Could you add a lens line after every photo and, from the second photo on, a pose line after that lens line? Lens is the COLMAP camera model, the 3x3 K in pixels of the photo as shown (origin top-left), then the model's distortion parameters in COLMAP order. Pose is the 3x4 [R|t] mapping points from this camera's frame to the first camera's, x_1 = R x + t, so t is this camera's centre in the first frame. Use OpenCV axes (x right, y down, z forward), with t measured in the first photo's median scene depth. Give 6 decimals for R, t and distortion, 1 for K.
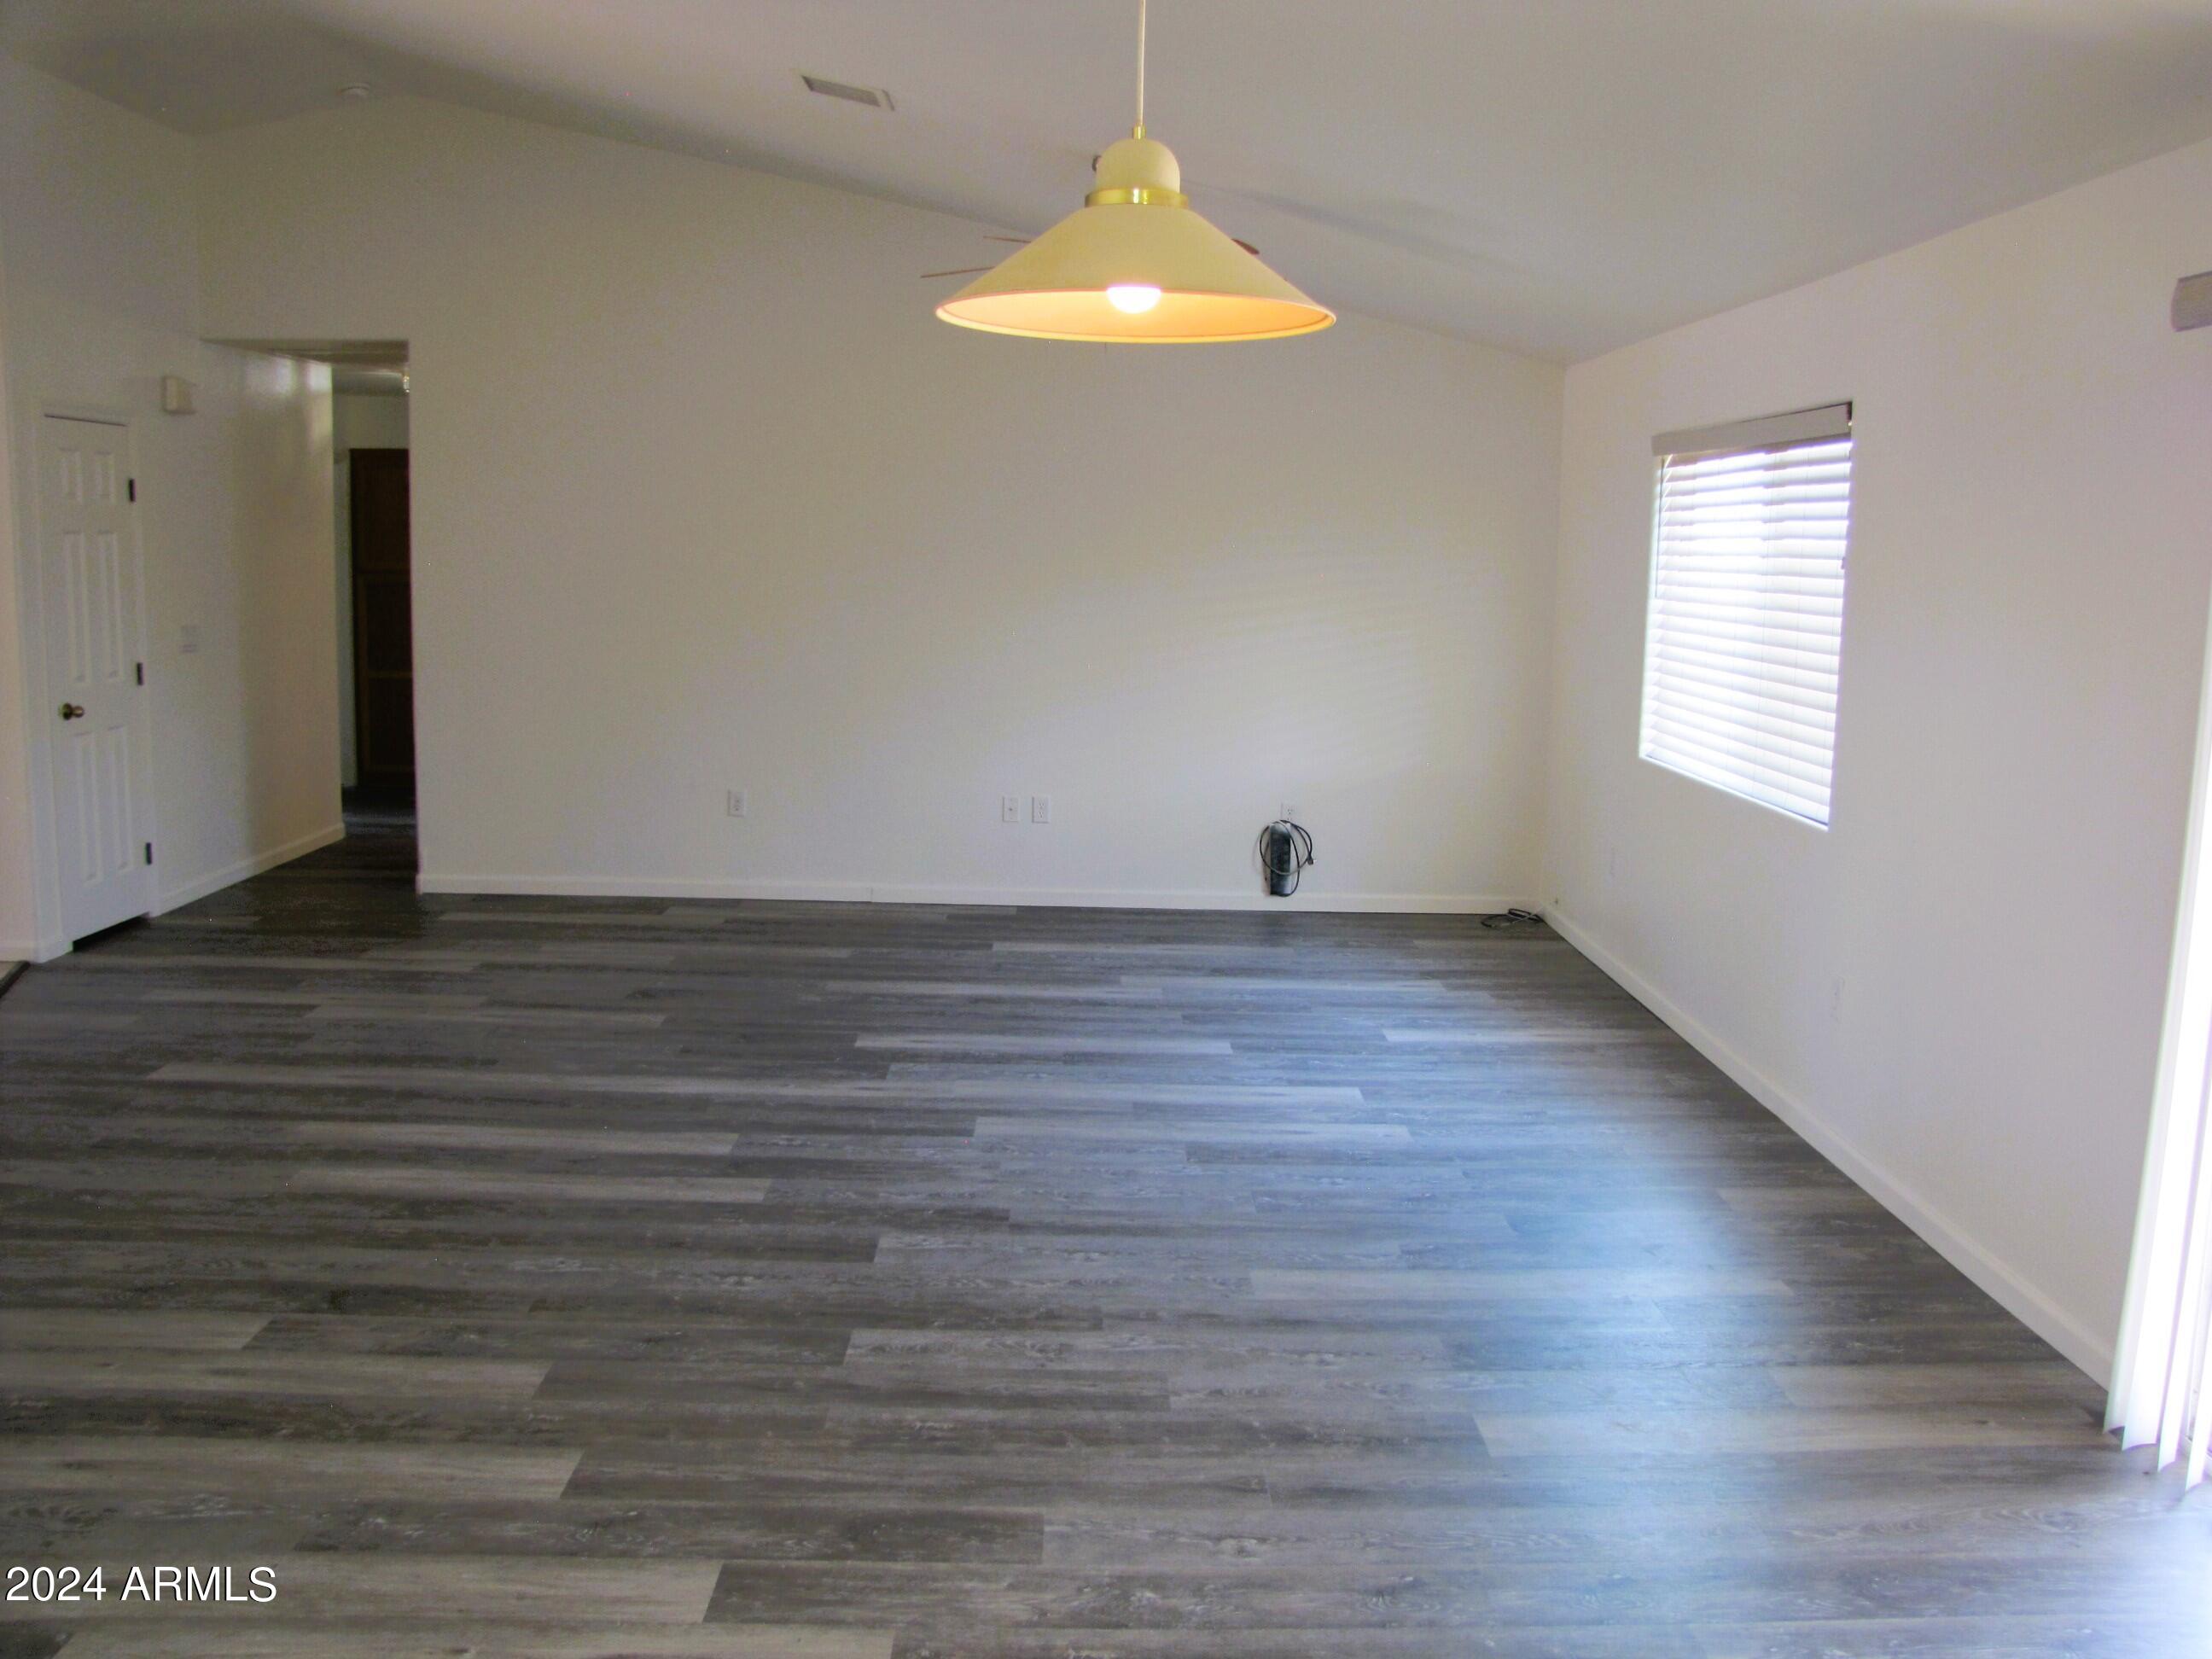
lens RADIAL K [[1841.2, 0, 1114.0], [0, 1841.2, 827.8], [0, 0, 1]] dist [-0.108683, 0.045027]
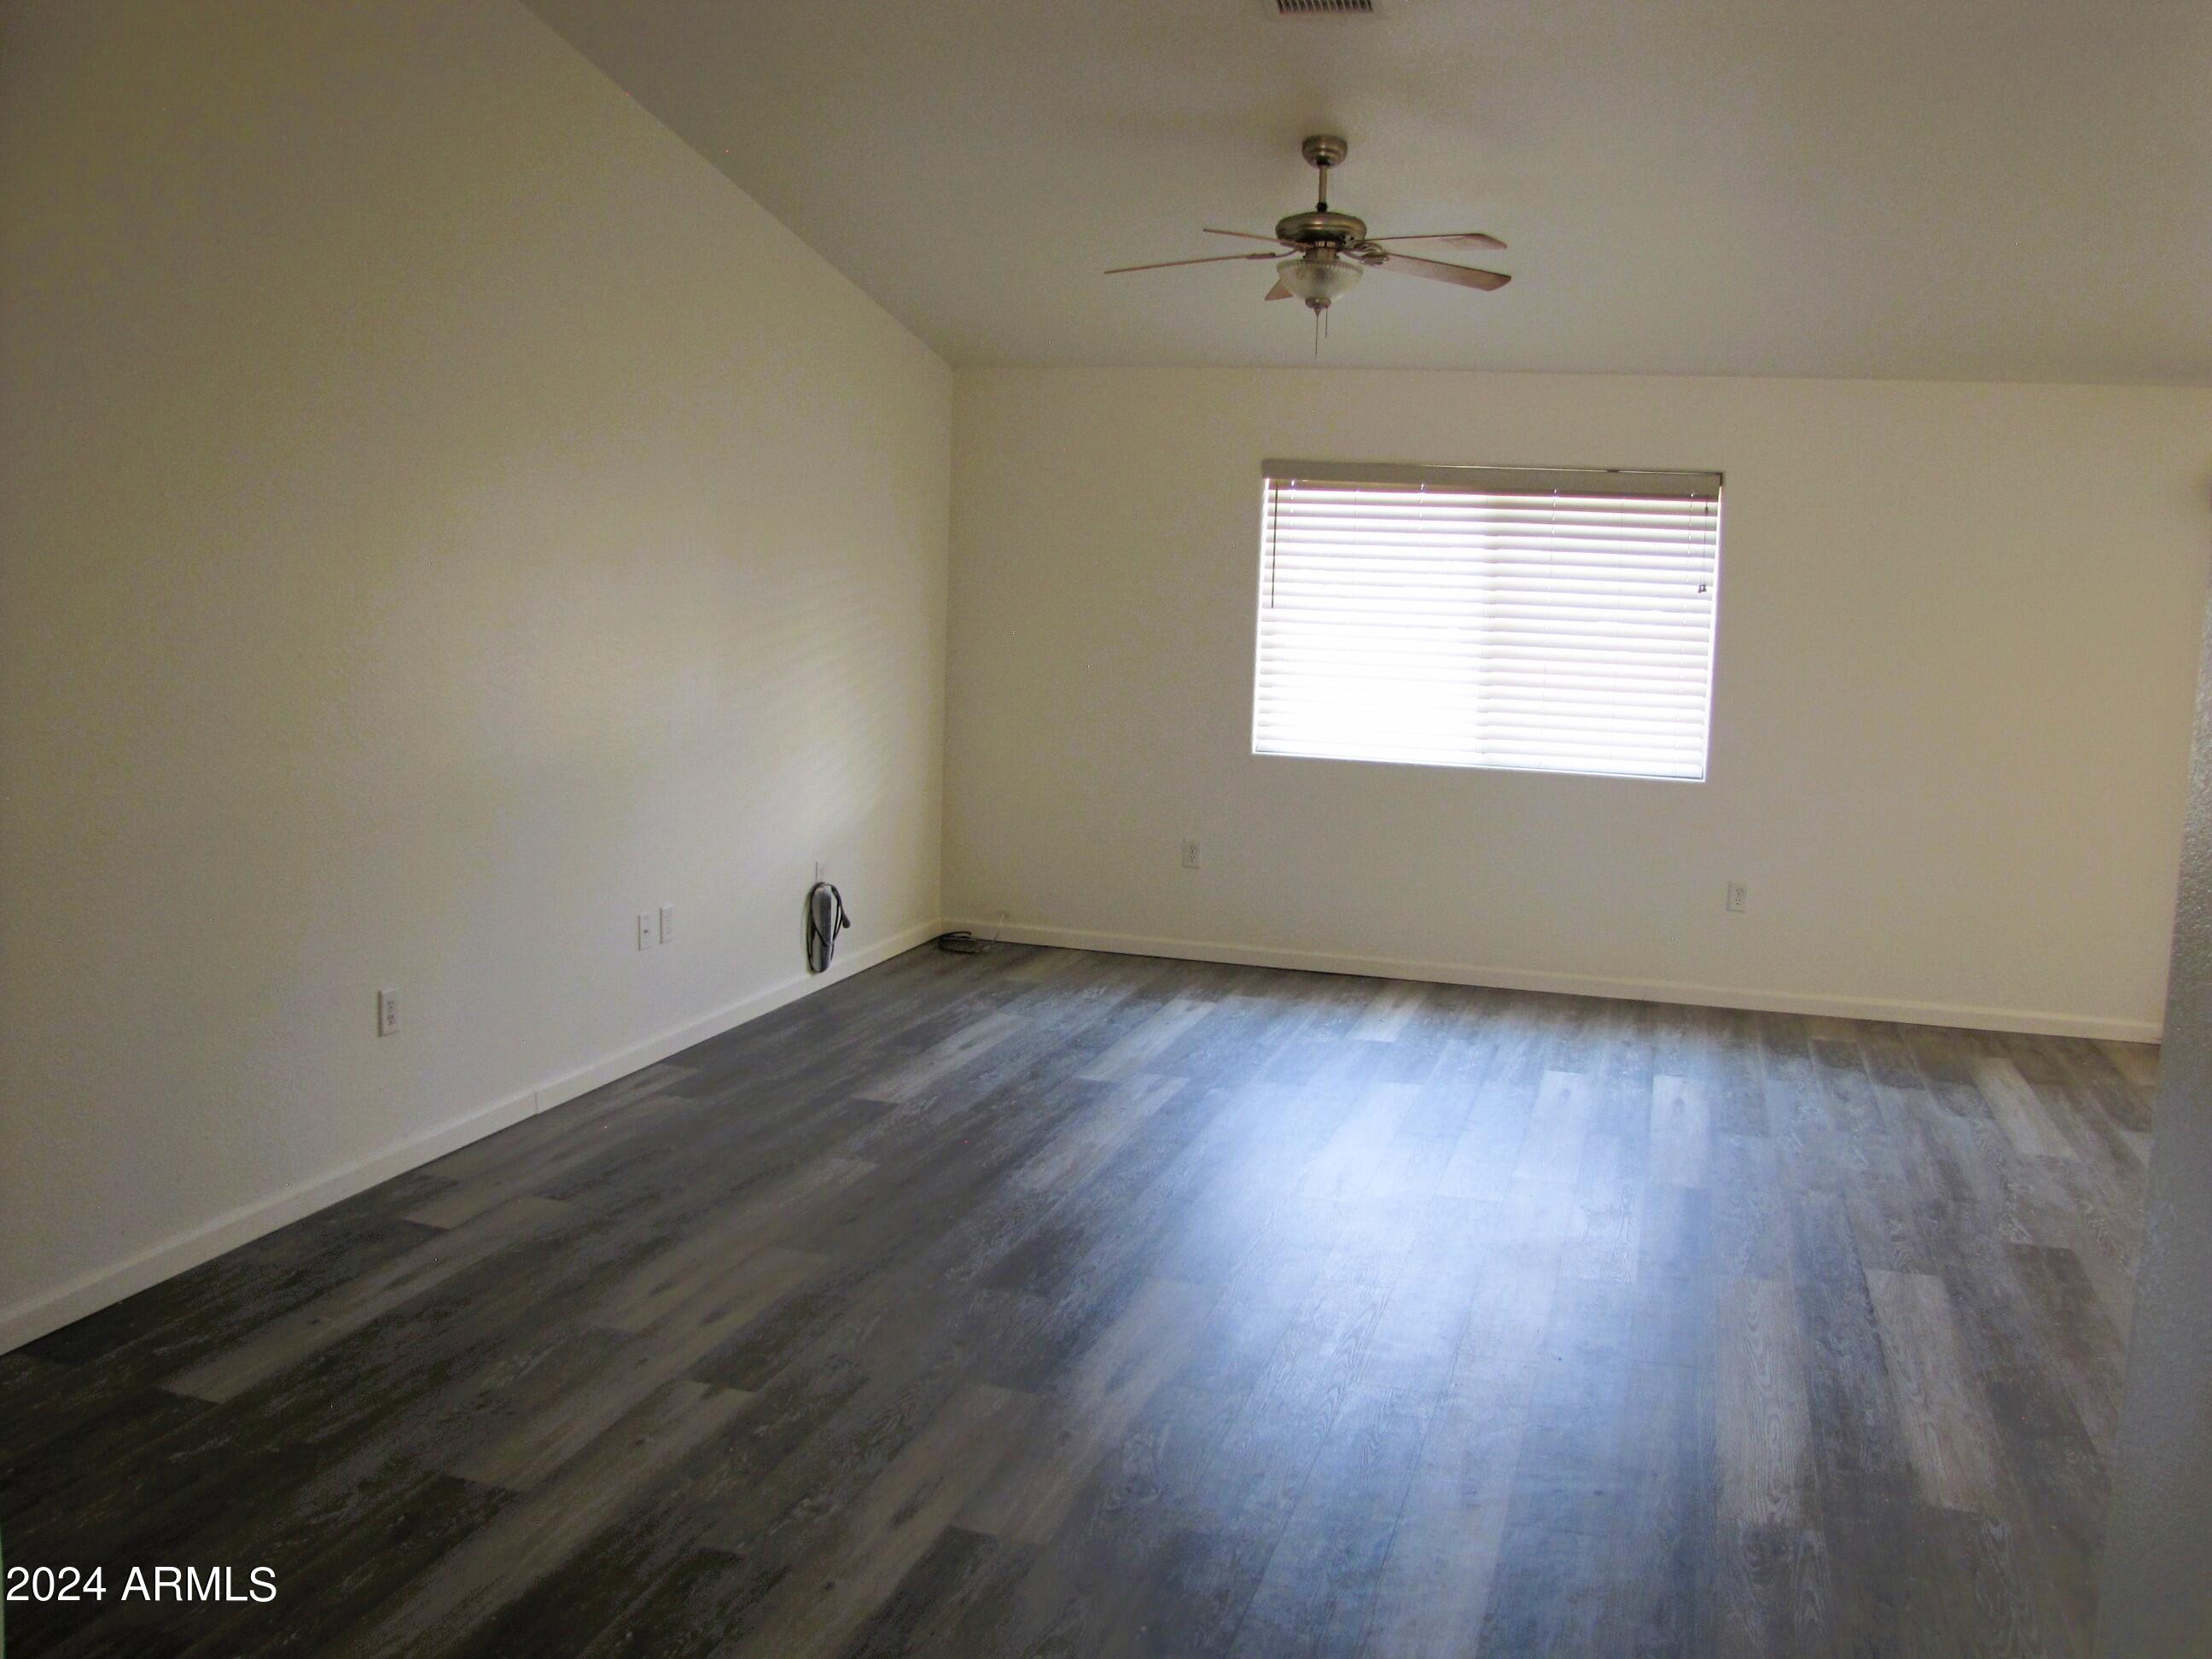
lens RADIAL K [[1841.2, 0, 1116.3], [0, 1841.2, 834.5], [0, 0, 1]] dist [-0.108683, 0.045027]
pose [[0.337015, -0.147990, 0.929796, -0.657278], [0.126681, 0.985716, 0.110973, -0.104123], [-0.932938, 0.080388, 0.350949, 0.575235]]
